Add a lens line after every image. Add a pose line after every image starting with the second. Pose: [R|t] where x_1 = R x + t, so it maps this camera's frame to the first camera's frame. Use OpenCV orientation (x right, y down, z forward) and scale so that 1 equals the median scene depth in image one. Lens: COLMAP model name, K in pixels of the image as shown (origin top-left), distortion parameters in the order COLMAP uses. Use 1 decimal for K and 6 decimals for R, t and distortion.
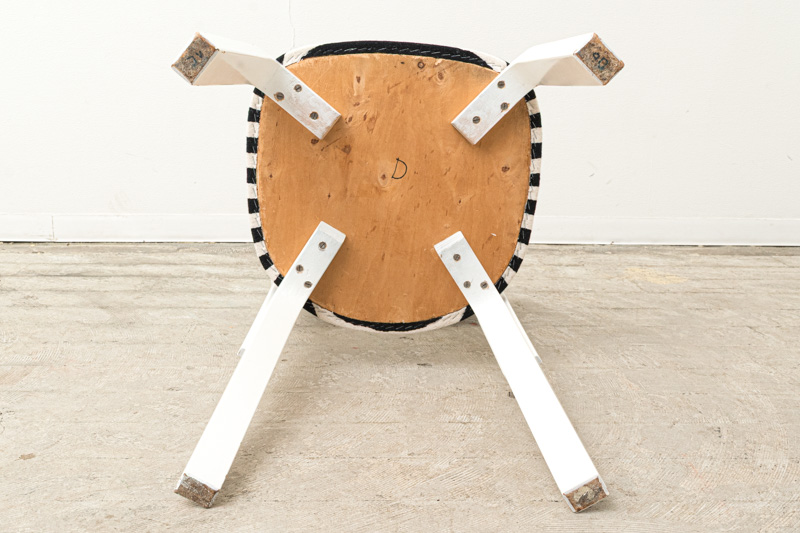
lens RADIAL K [[897.7, 0, 399.8], [0, 897.7, 266.5], [0, 0, 1]] dist [0.019457, 0.000000]
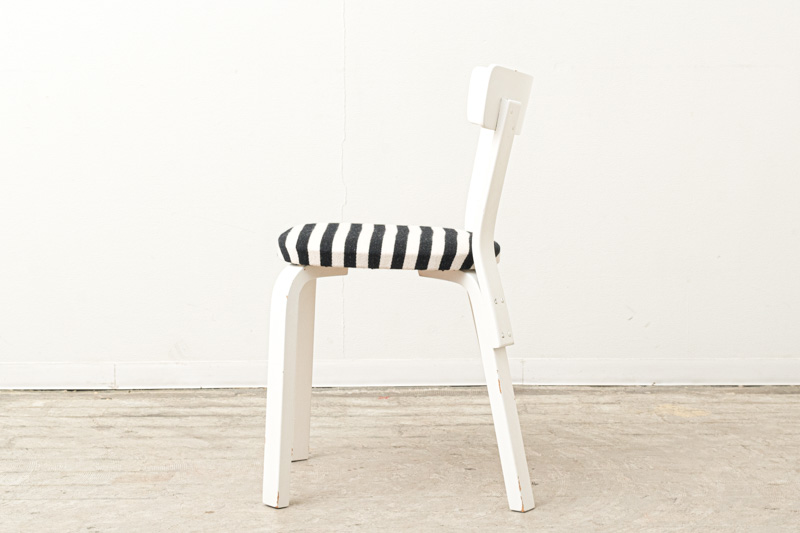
lens RADIAL K [[1545.9, 0, 400.0], [0, 1545.9, 266.7], [0, 0, 1]] dist [-0.003776, 0.000000]
pose [[0.999665, -0.014122, -0.021690, -0.014598], [0.011192, 0.991489, -0.129705, 0.073930], [0.023337, 0.129419, 0.991315, -0.857368]]
